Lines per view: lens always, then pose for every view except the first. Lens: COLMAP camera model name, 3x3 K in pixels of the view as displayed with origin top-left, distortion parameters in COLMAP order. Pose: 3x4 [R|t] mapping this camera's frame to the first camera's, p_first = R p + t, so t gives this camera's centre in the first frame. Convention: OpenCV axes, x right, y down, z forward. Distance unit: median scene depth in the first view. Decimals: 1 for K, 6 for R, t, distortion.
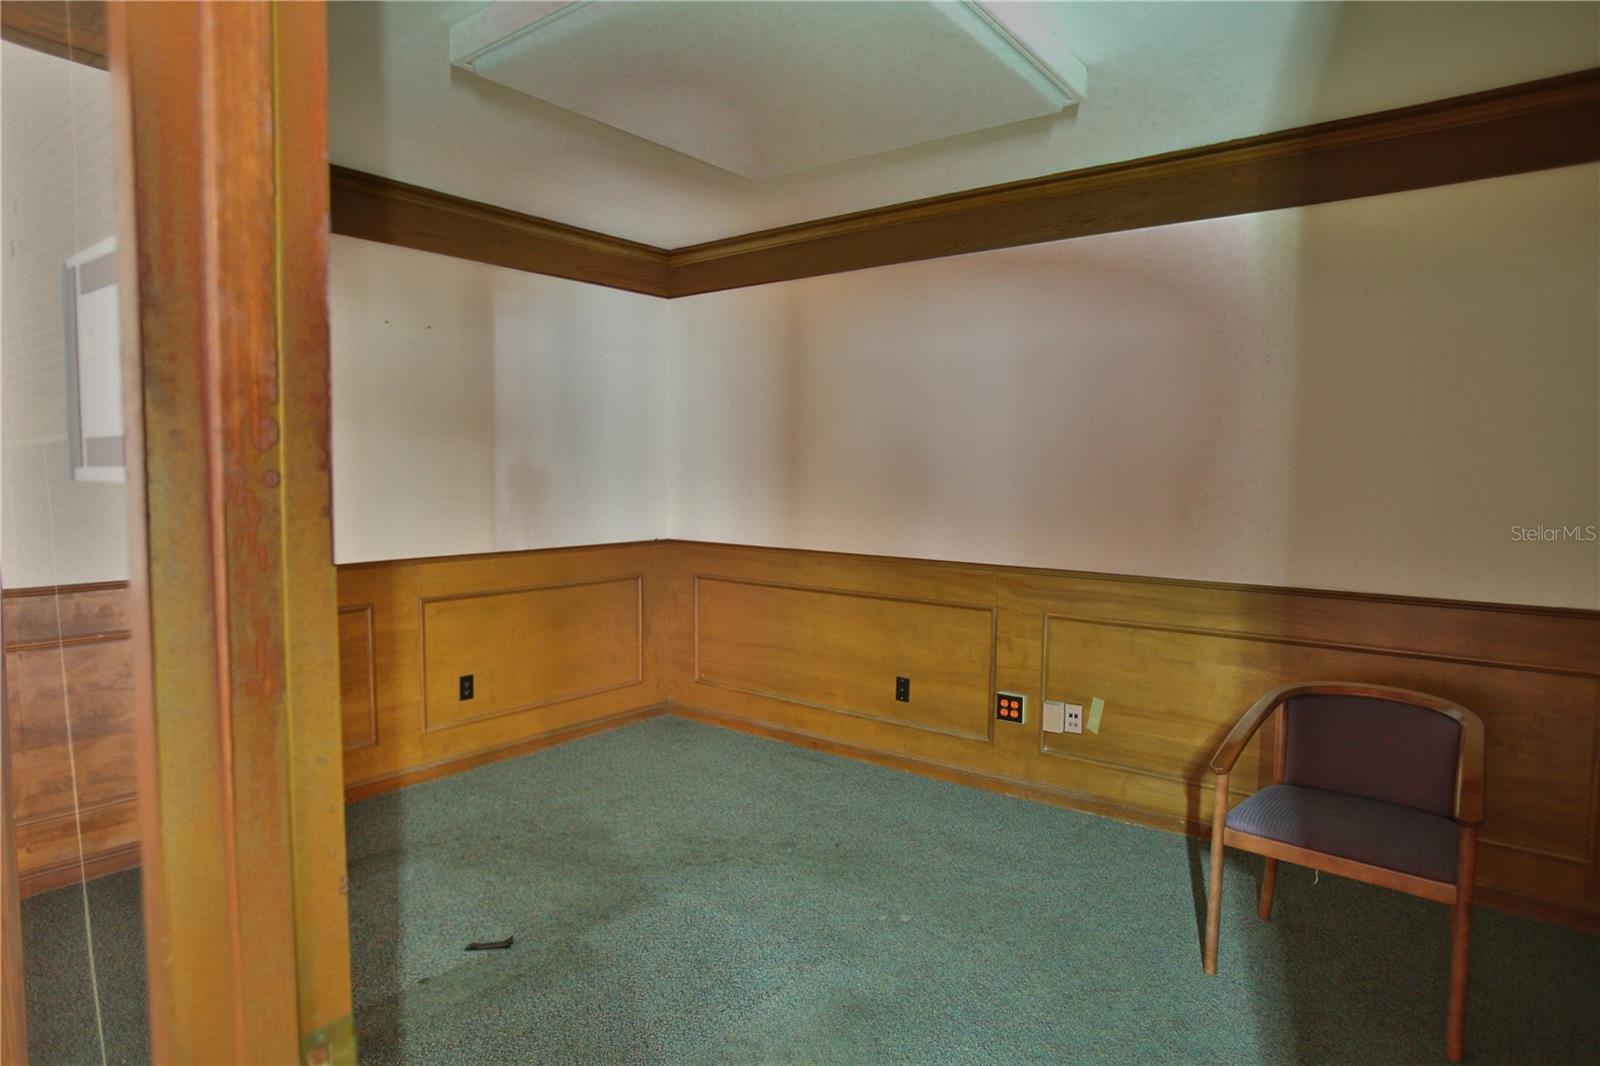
lens RADIAL K [[910.9, 0, 784.2], [0, 910.9, 528.3], [0, 0, 1]] dist [-0.051055, 0.025011]
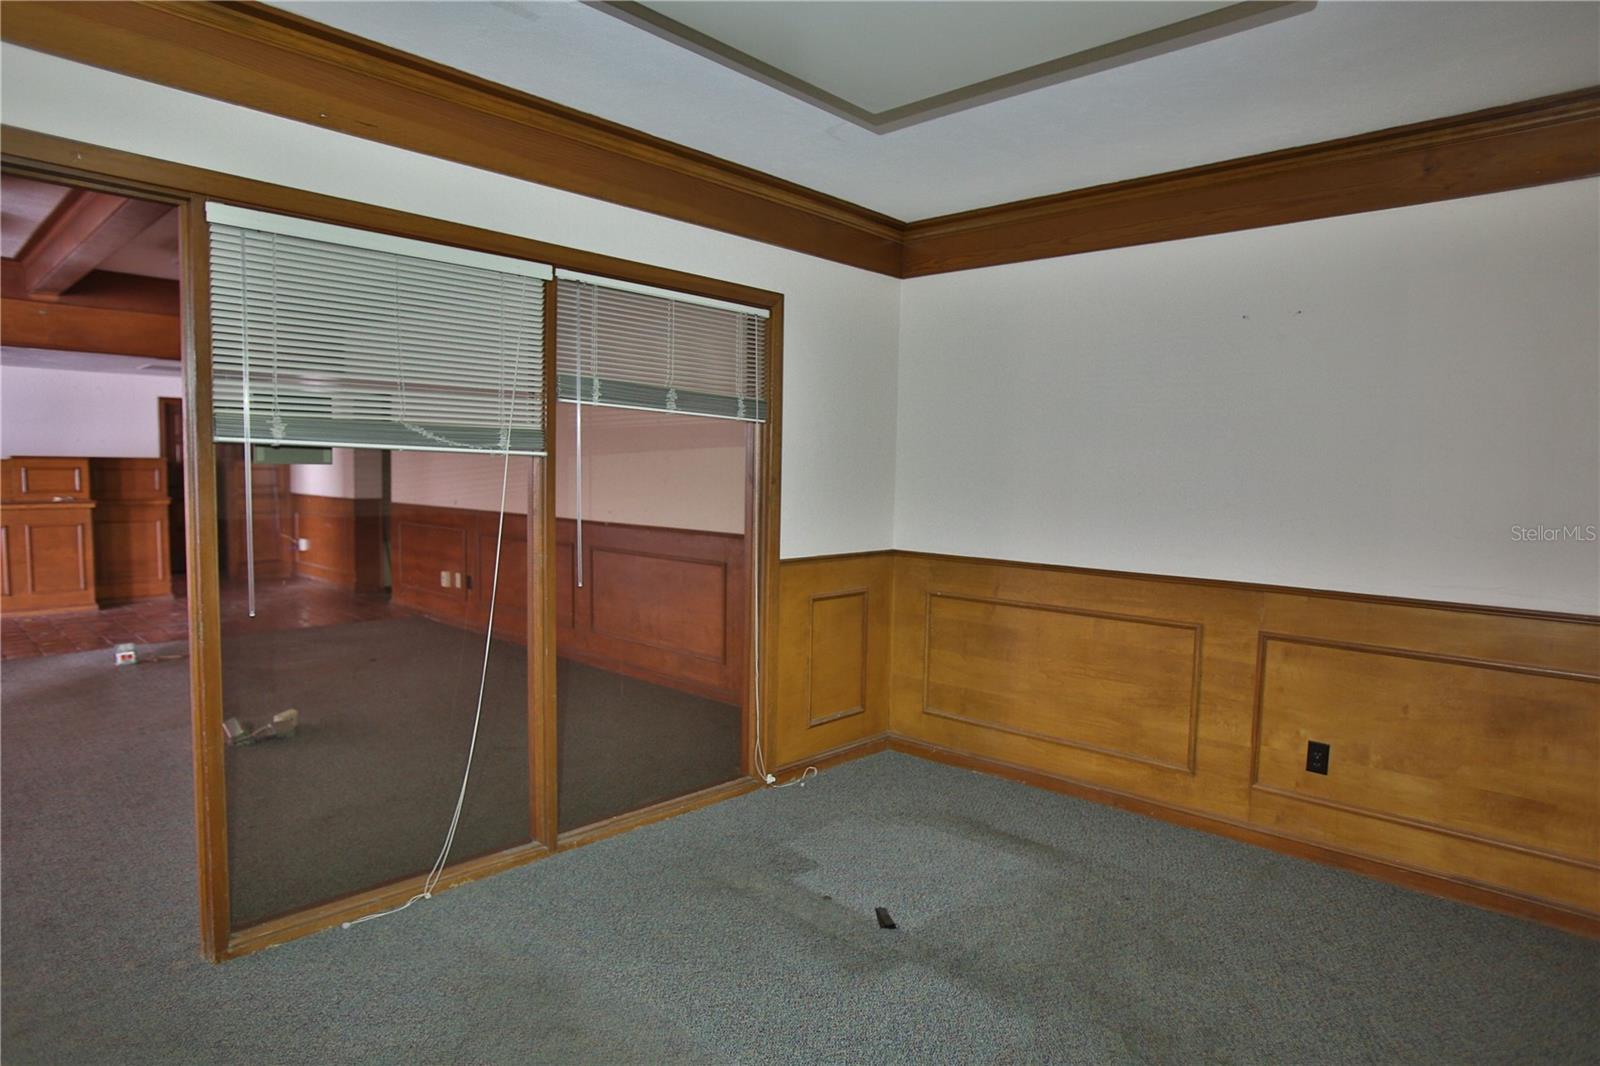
lens RADIAL K [[910.9, 0, 802.0], [0, 910.9, 526.1], [0, 0, 1]] dist [-0.051055, 0.025011]
pose [[-0.066772, 0.053349, -0.996341, 0.591413], [-0.088415, 0.994325, 0.059166, -0.043204], [0.993843, 0.092042, -0.061676, 0.759799]]
